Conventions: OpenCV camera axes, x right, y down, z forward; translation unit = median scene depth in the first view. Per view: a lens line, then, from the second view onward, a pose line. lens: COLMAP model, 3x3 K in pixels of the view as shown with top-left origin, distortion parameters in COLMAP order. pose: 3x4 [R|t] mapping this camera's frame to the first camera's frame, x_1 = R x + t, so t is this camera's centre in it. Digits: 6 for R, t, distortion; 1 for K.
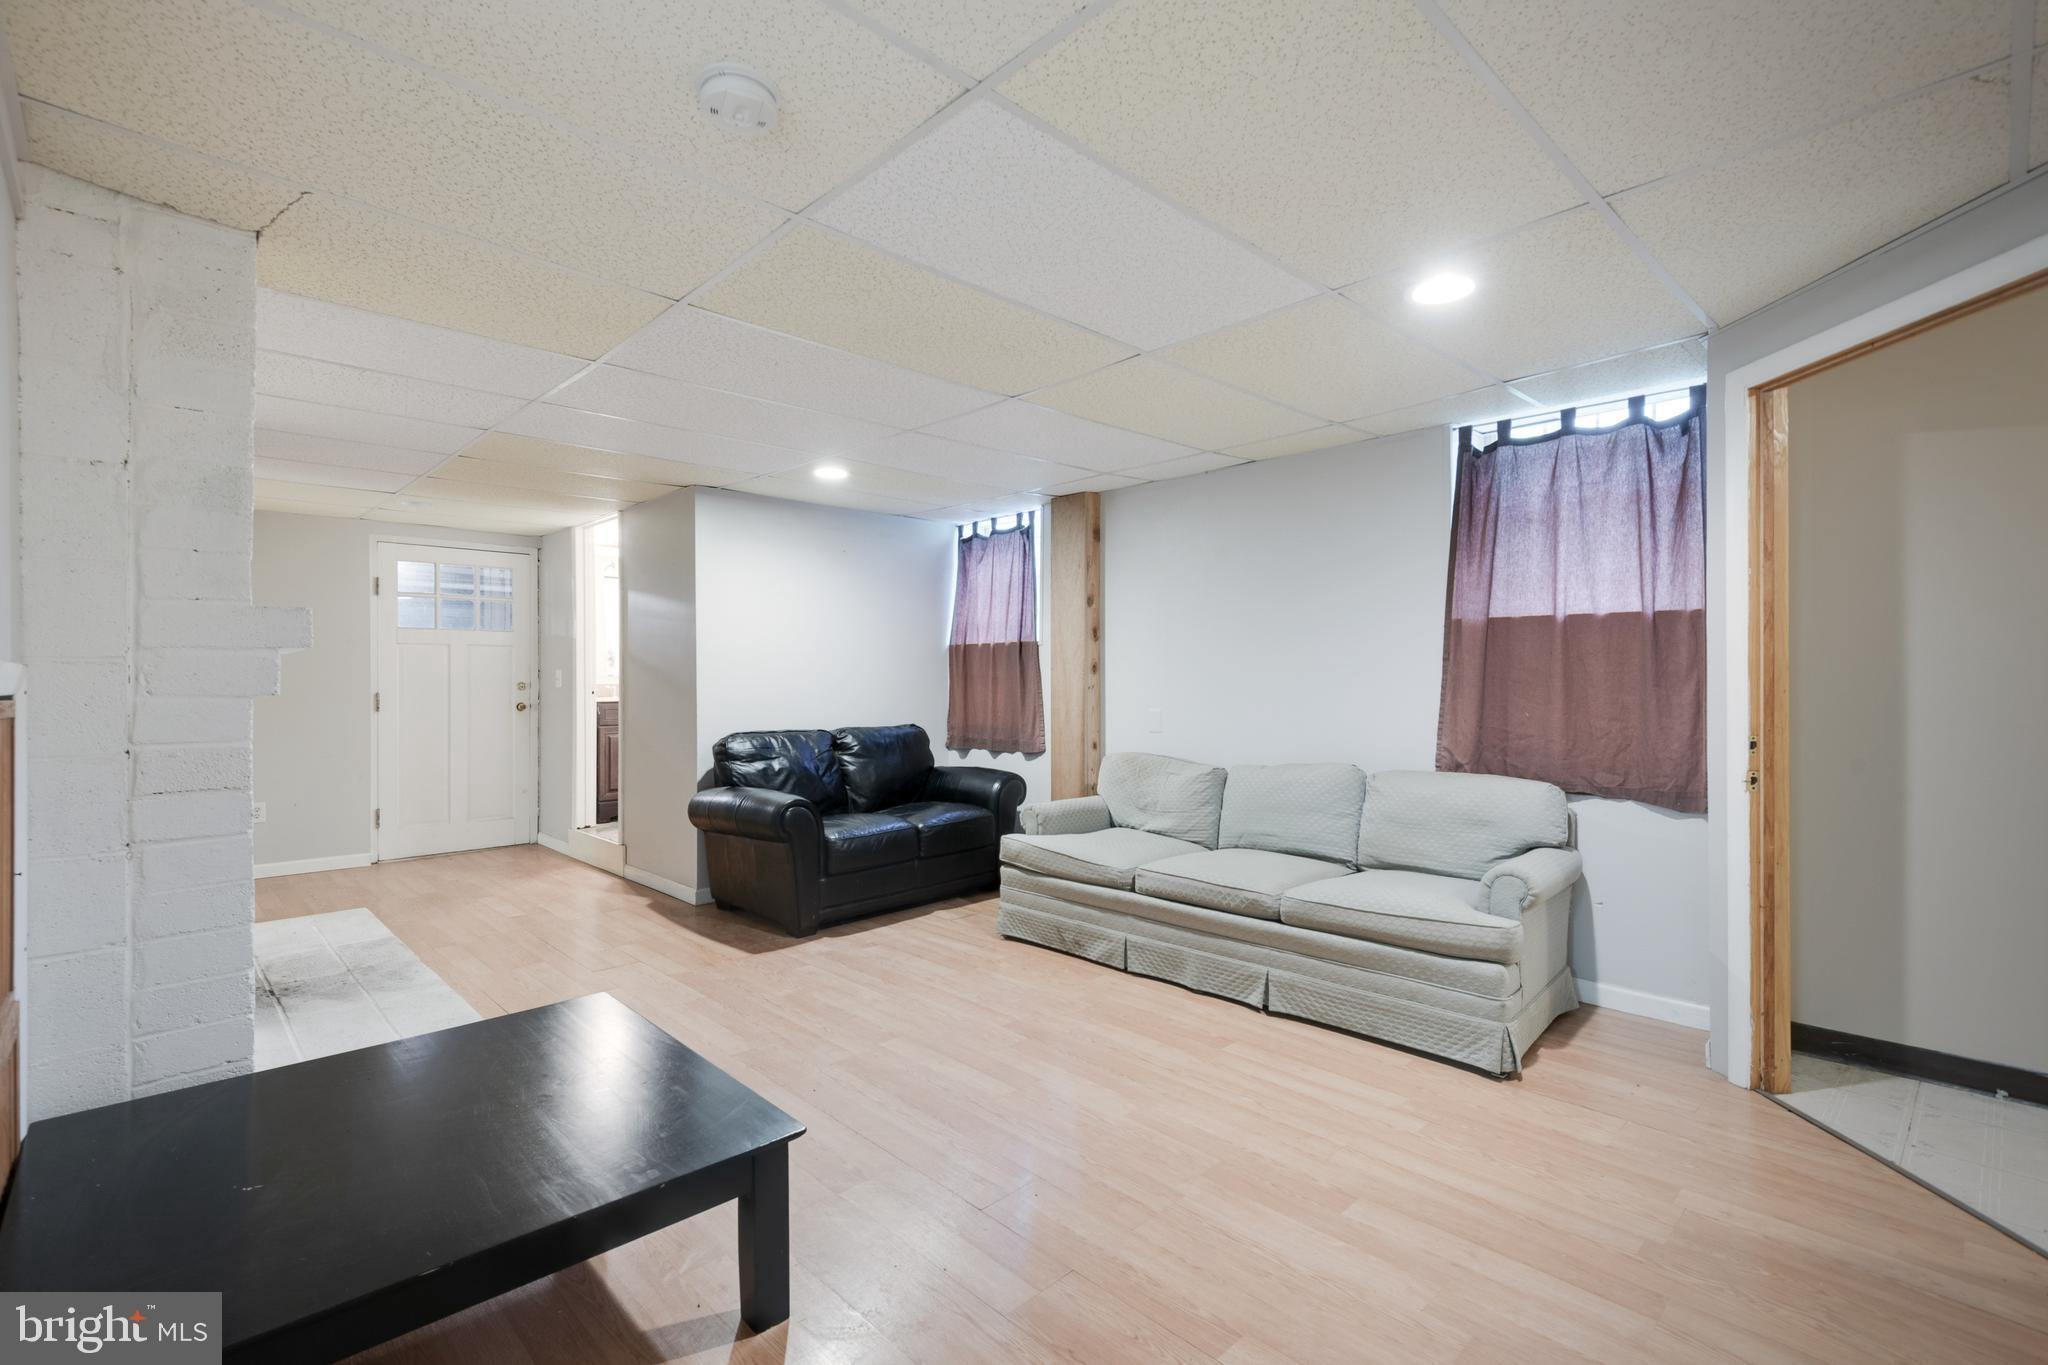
lens RADIAL K [[933.7, 0, 1009.1], [0, 933.7, 675.8], [0, 0, 1]] dist [0.045940, -0.025051]
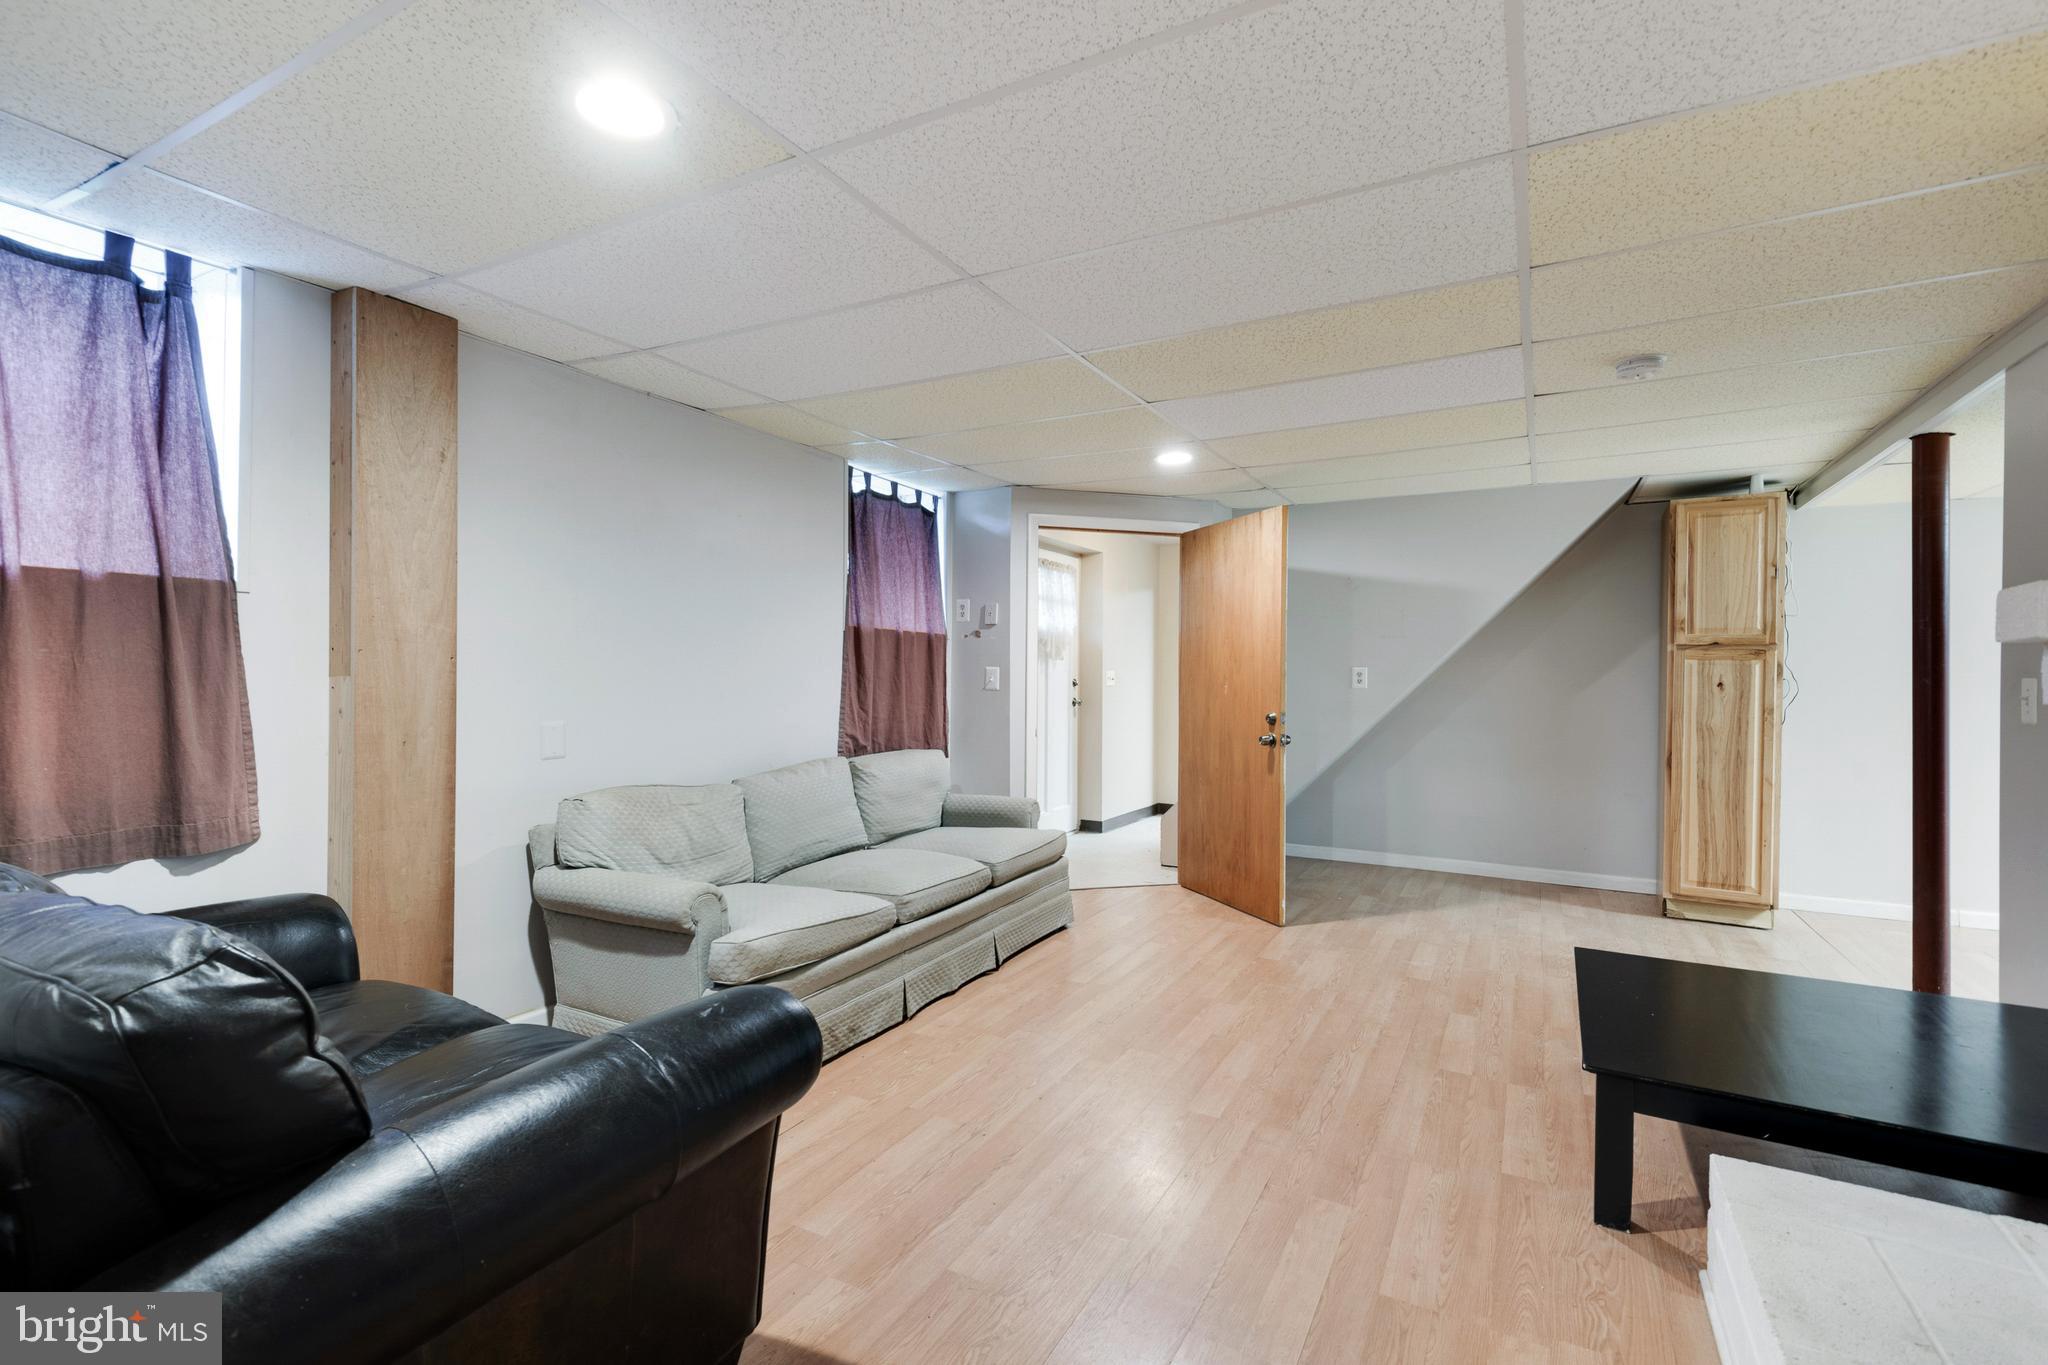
lens RADIAL K [[933.7, 0, 1009.1], [0, 933.7, 675.8], [0, 0, 1]] dist [0.045940, -0.025051]
pose [[-0.307389, 0.000988, 0.951583, -0.709212], [-0.008542, 0.999956, -0.003797, 0.005870], [-0.951545, -0.009296, -0.307367, 1.167221]]
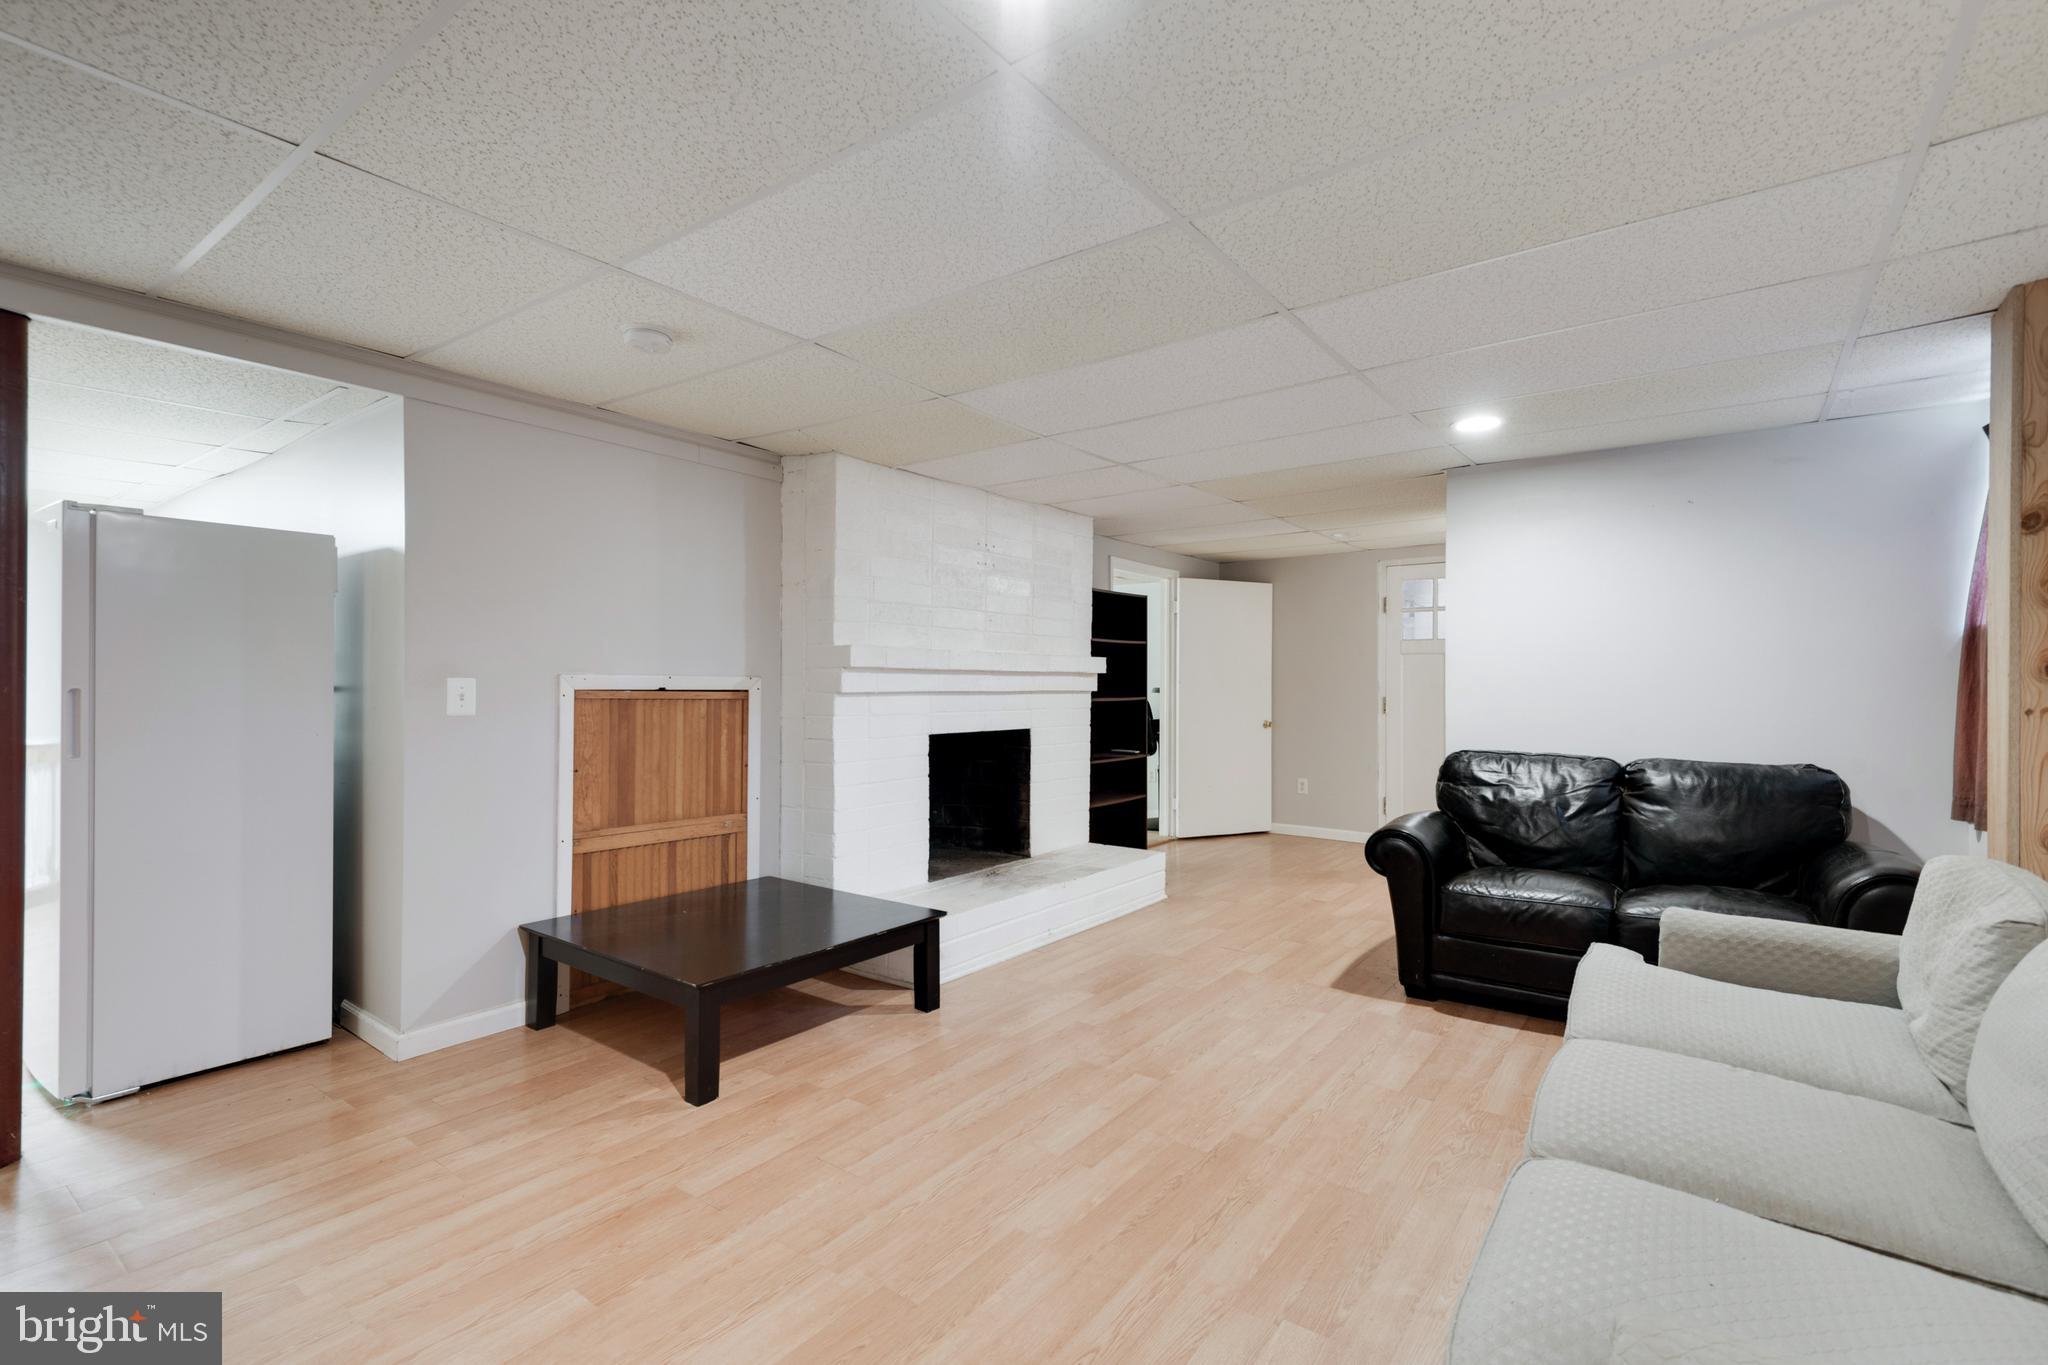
lens RADIAL K [[933.7, 0, 1009.1], [0, 933.7, 675.8], [0, 0, 1]] dist [0.045940, -0.025051]
pose [[0.175658, -0.000383, -0.984451, 0.624305], [-0.006760, 0.999976, -0.001596, -0.003639], [0.984428, 0.006935, 0.175651, 0.574949]]
